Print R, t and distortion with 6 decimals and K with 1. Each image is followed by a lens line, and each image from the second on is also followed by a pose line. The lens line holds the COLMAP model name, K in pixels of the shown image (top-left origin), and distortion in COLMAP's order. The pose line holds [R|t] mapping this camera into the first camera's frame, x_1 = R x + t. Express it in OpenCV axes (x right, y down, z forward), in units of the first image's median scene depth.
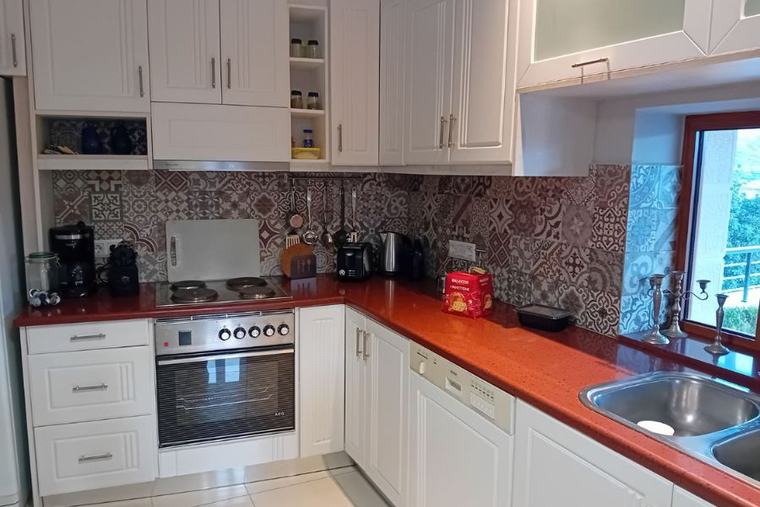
lens RADIAL K [[579.9, 0, 373.3], [0, 579.9, 256.1], [0, 0, 1]] dist [-0.054235, -0.021668]
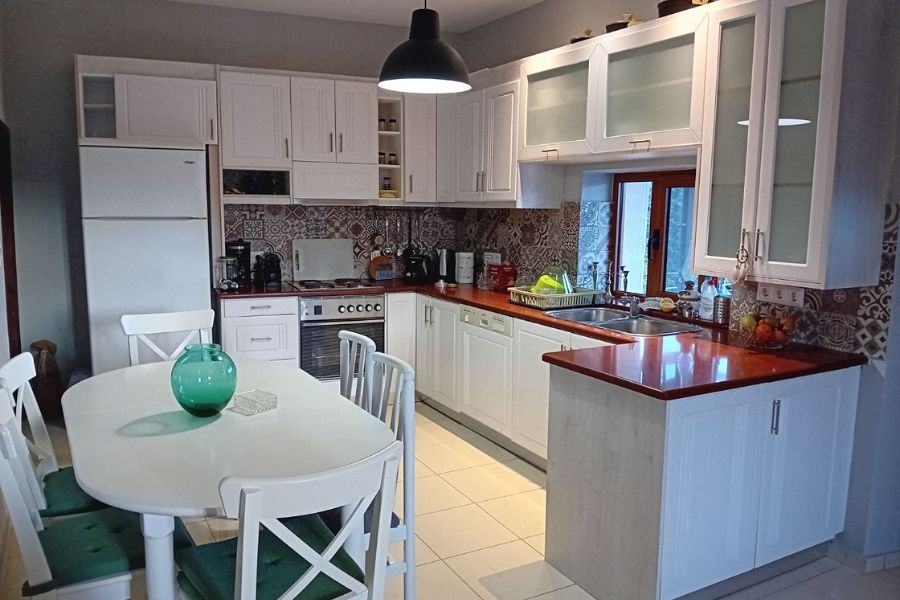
lens RADIAL K [[686.7, 0, 456.3], [0, 686.7, 301.6], [0, 0, 1]] dist [-0.054235, -0.021668]
pose [[0.997423, -0.007975, 0.071304, -0.076424], [0.008653, 0.999920, -0.009203, 0.132342], [-0.071225, 0.009796, 0.997412, -0.867832]]
